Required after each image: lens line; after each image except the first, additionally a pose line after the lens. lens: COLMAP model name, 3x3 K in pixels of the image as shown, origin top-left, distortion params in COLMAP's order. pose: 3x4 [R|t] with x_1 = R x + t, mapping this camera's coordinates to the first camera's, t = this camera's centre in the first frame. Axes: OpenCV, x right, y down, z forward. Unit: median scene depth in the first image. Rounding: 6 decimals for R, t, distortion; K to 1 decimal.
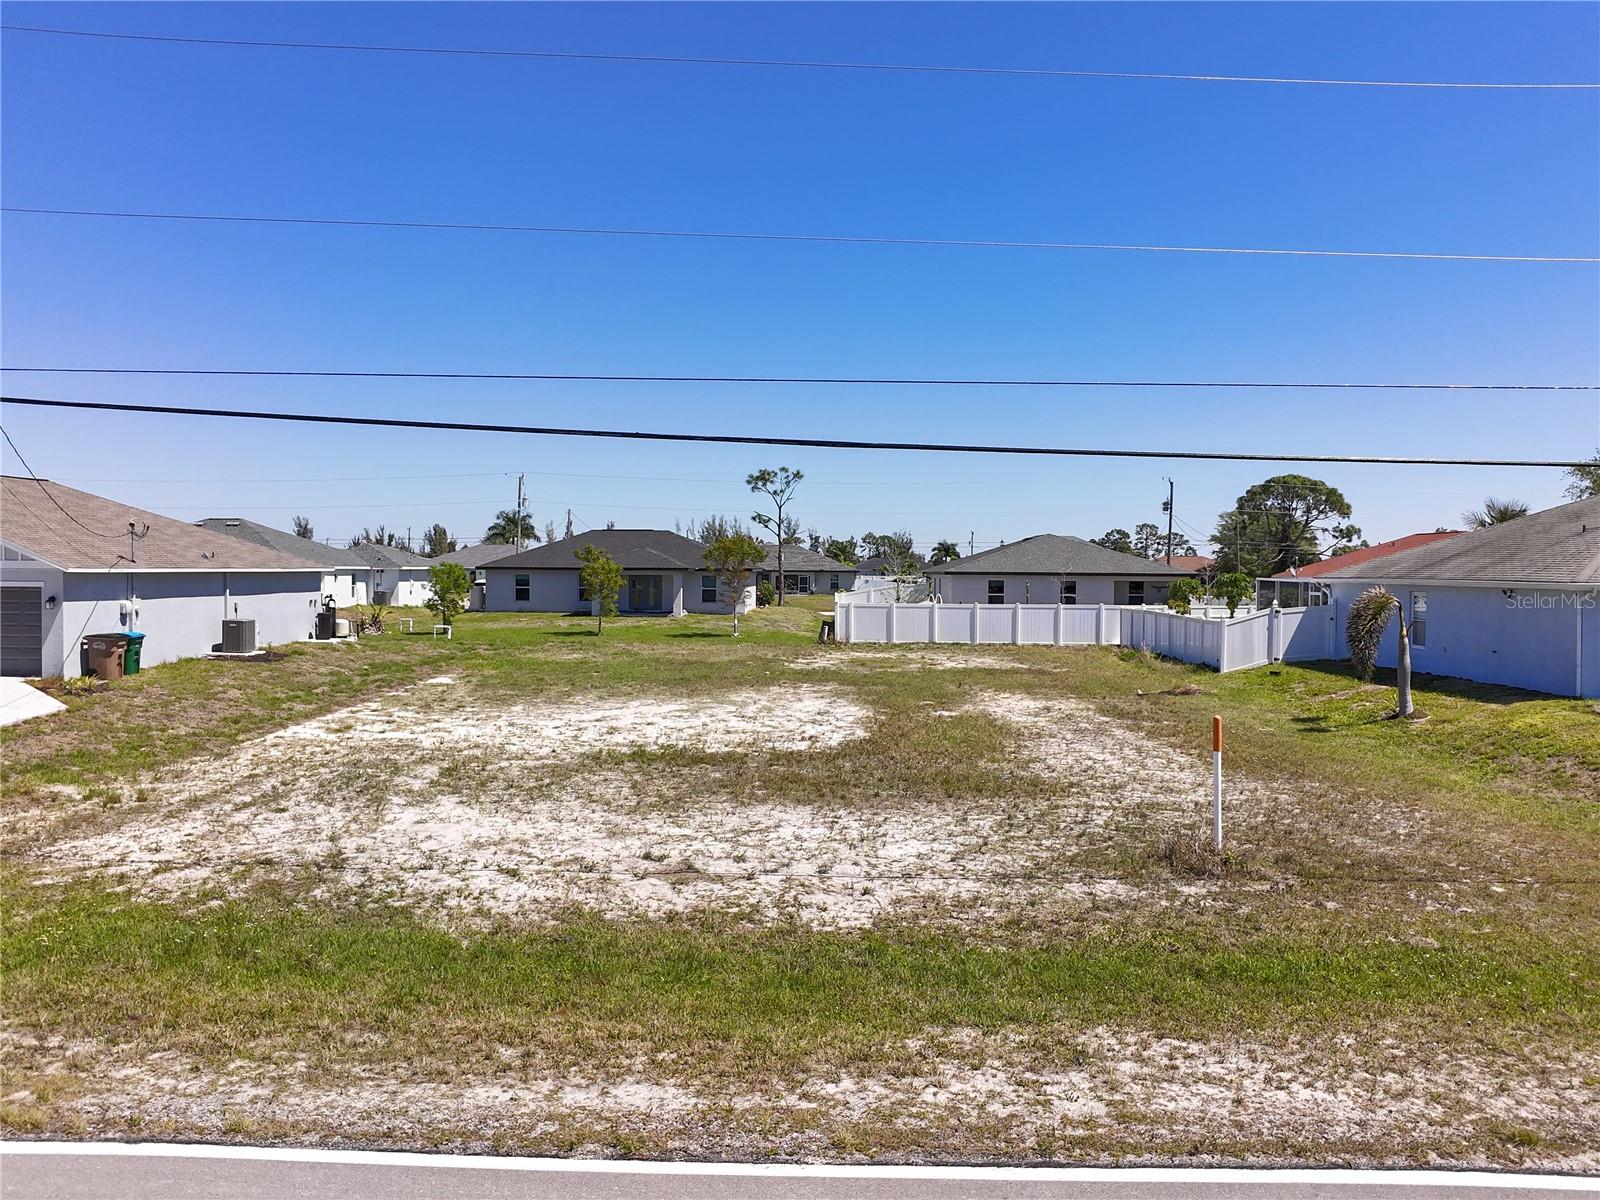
lens RADIAL K [[1181.1, 0, 802.5], [0, 1181.1, 609.8], [0, 0, 1]] dist [-0.023707, -0.018164]
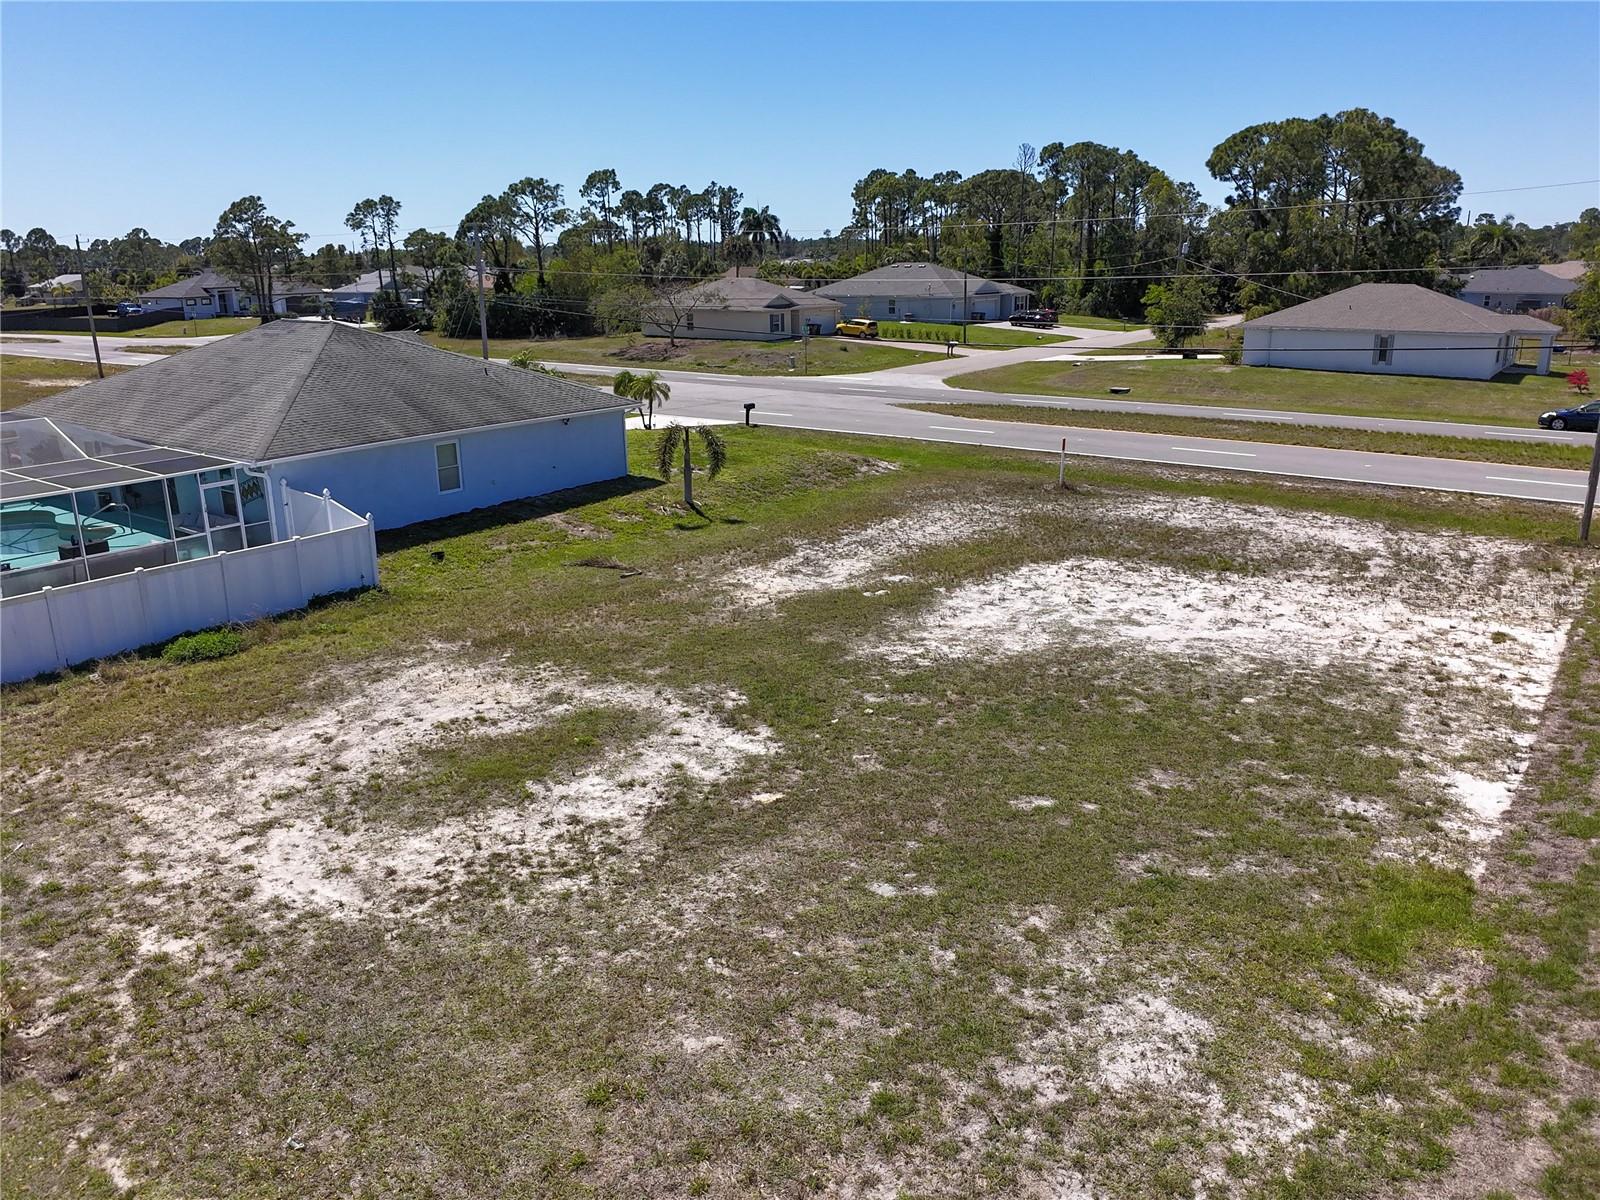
lens RADIAL K [[1181.1, 0, 798.4], [0, 1181.1, 597.6], [0, 0, 1]] dist [-0.023707, -0.018164]
pose [[-0.810860, -0.162301, 0.562286, -0.409524], [0.026132, 0.949777, 0.311834, -0.231361], [-0.584657, 0.267547, -0.765895, 1.876420]]
